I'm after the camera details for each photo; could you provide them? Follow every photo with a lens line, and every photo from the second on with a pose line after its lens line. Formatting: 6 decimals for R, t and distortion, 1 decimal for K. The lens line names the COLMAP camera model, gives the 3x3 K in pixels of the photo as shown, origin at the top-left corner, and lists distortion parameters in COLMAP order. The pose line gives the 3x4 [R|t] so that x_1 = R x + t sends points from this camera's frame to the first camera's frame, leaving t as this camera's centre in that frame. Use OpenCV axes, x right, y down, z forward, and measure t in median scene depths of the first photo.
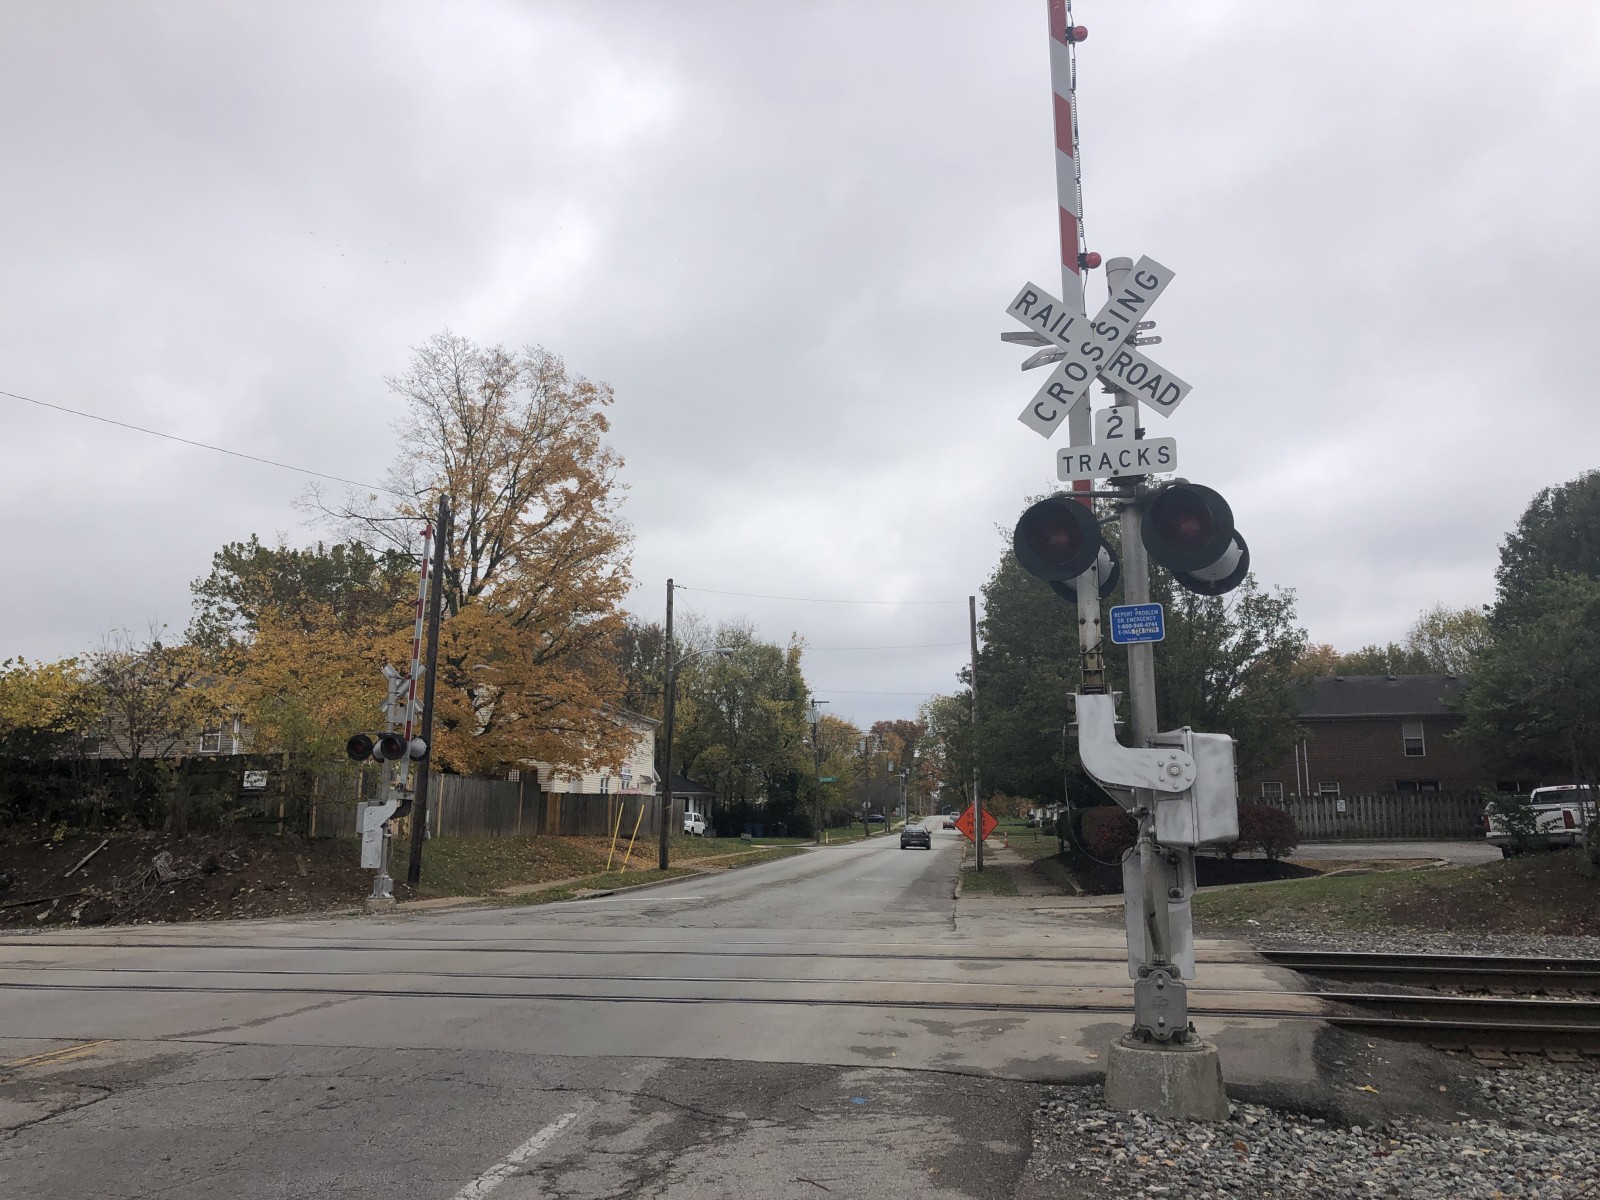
lens RADIAL K [[1297.7, 0, 790.8], [0, 1297.7, 597.6], [0, 0, 1]] dist [0.014624, -0.014203]
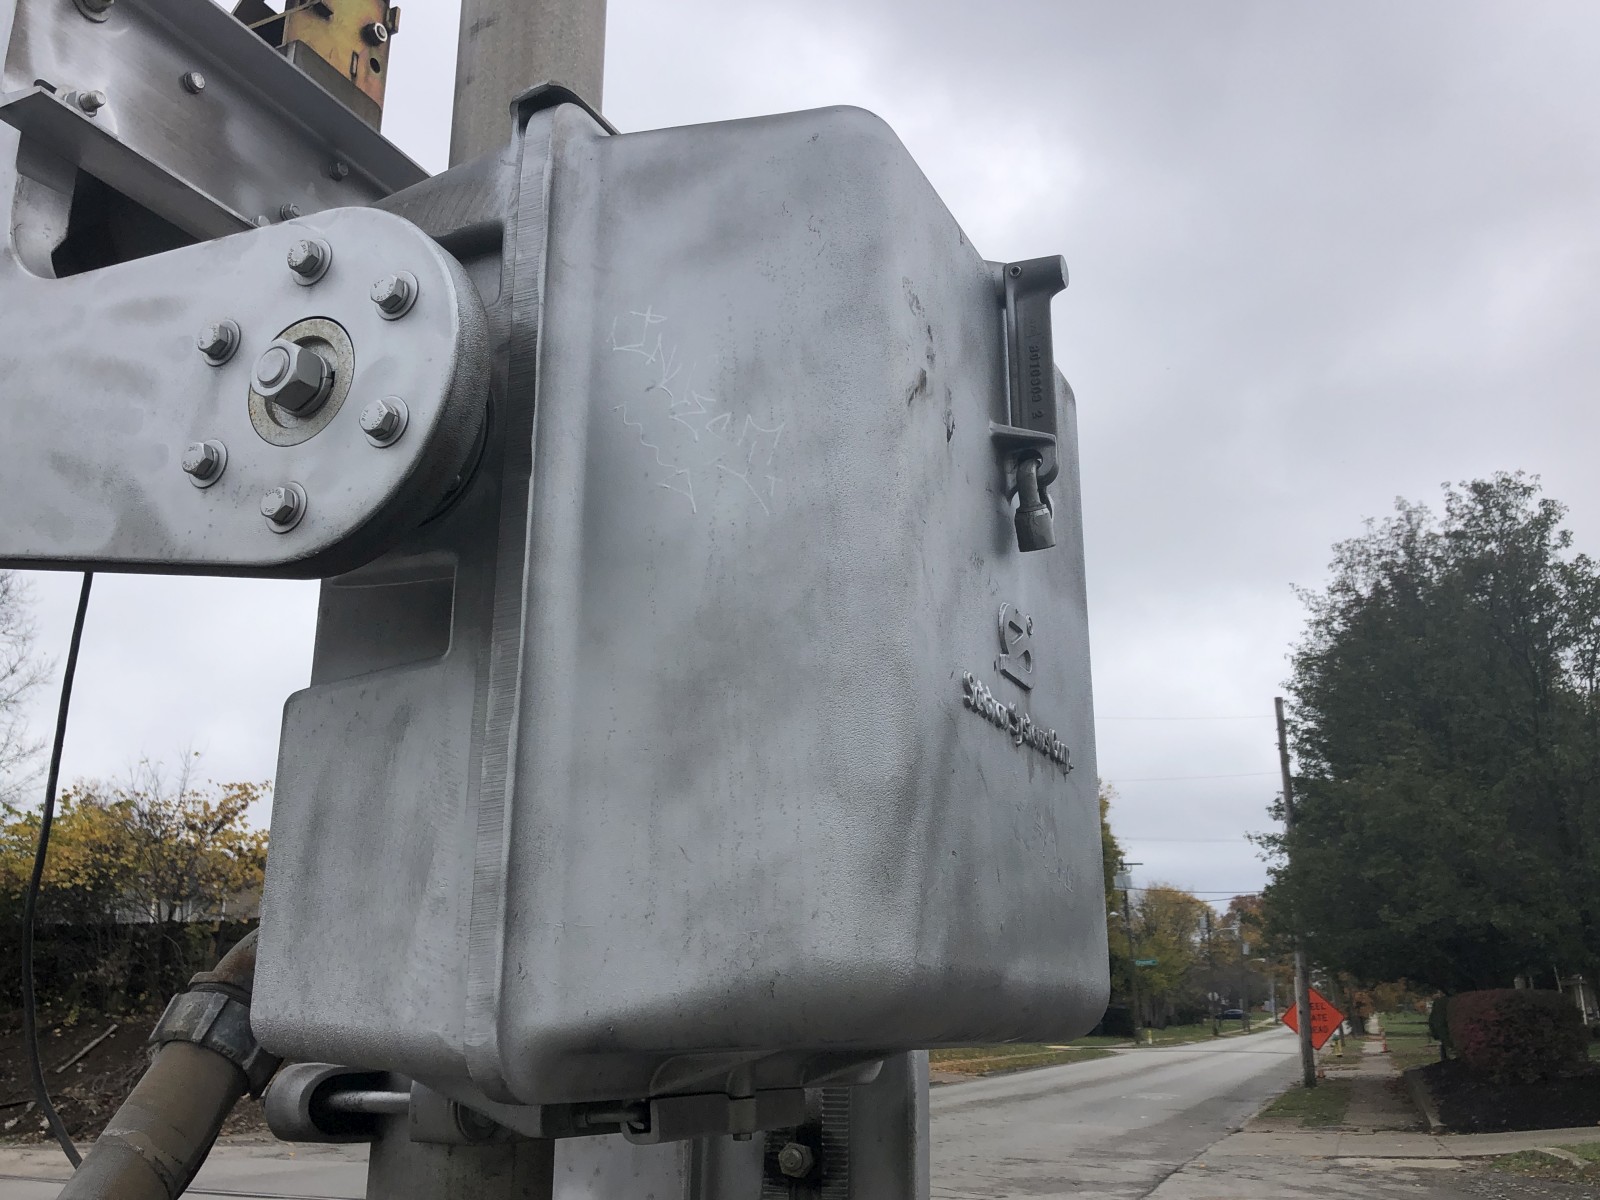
lens RADIAL K [[1420.6, 0, 800.0], [0, 1420.6, 600.0], [0, 0, 1]] dist [-0.001357, 0.003209]
pose [[0.971864, -0.057137, -0.228506, 0.121551], [0.030691, 0.992580, -0.117659, 0.055885], [0.233534, 0.107336, 0.966406, 0.298743]]
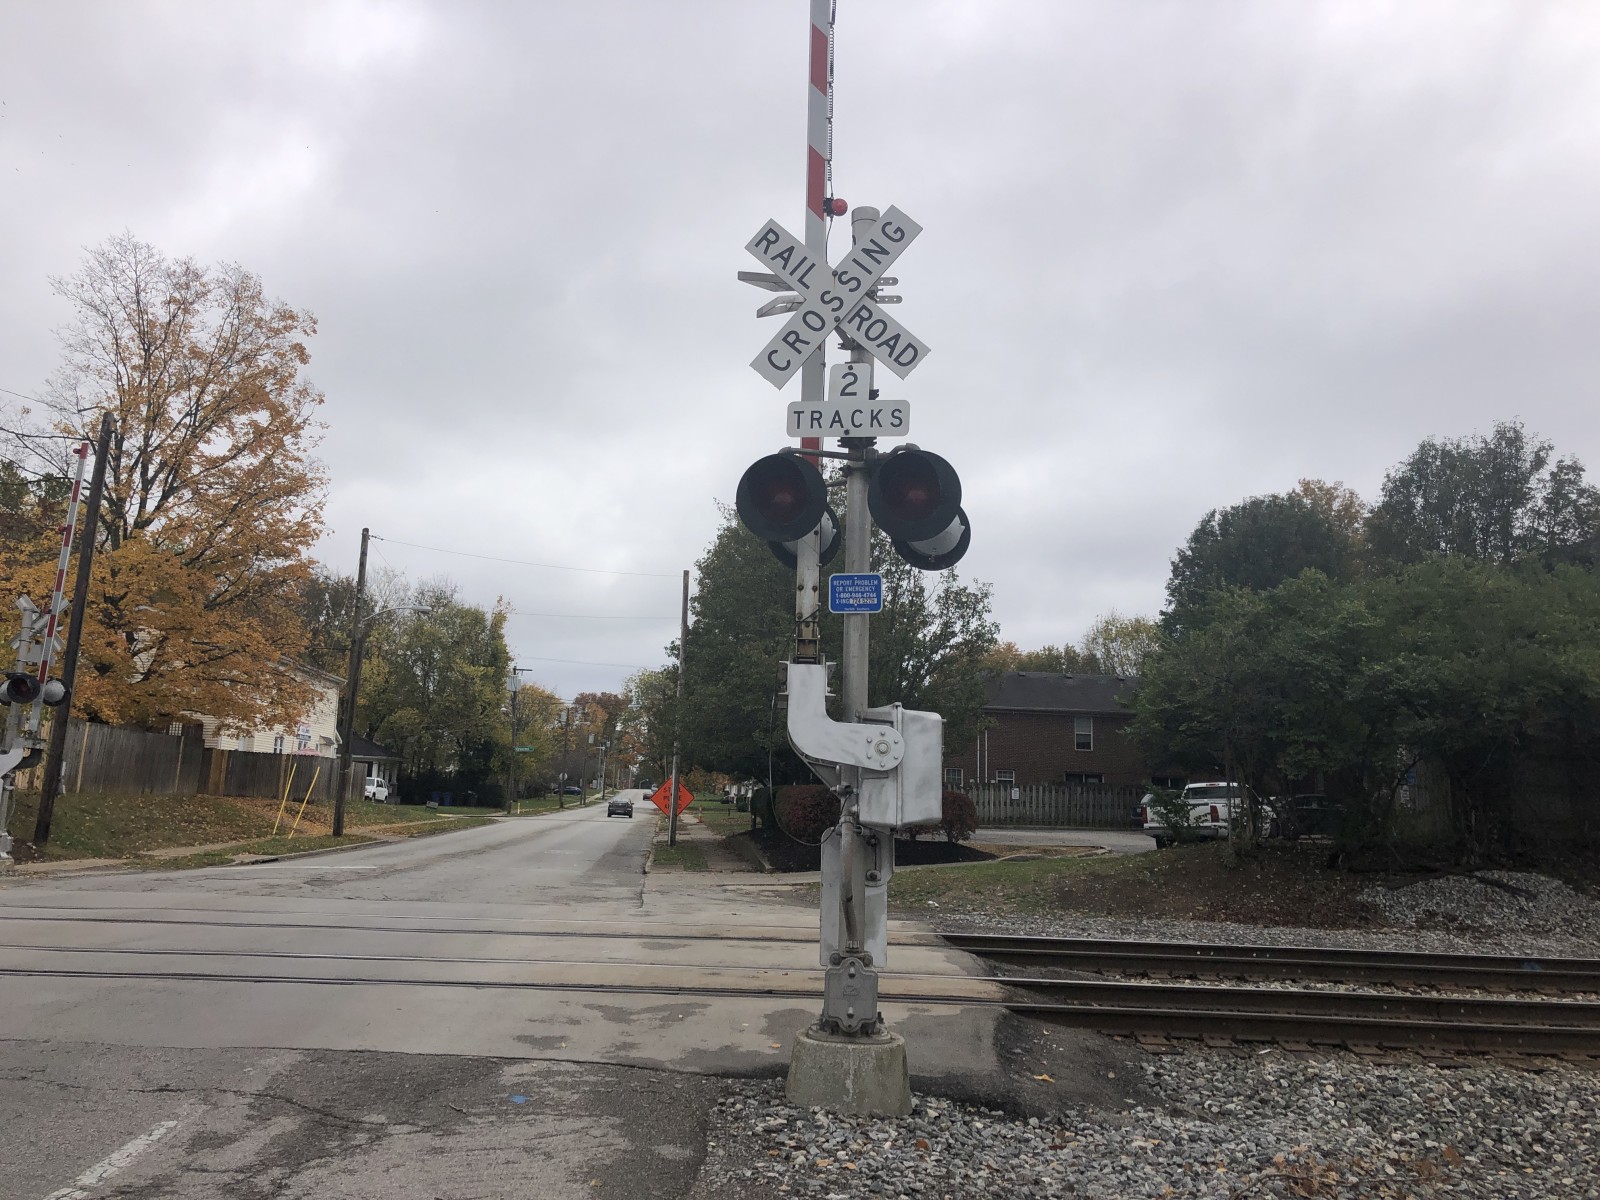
lens RADIAL K [[1285.1, 0, 796.9], [0, 1285.1, 592.0], [0, 0, 1]] dist [0.067388, -0.153353]
pose [[0.971732, 0.071694, 0.224936, 0.004287], [-0.074787, 0.997186, 0.005250, 0.006096], [-0.223927, -0.021924, 0.974359, 0.031804]]
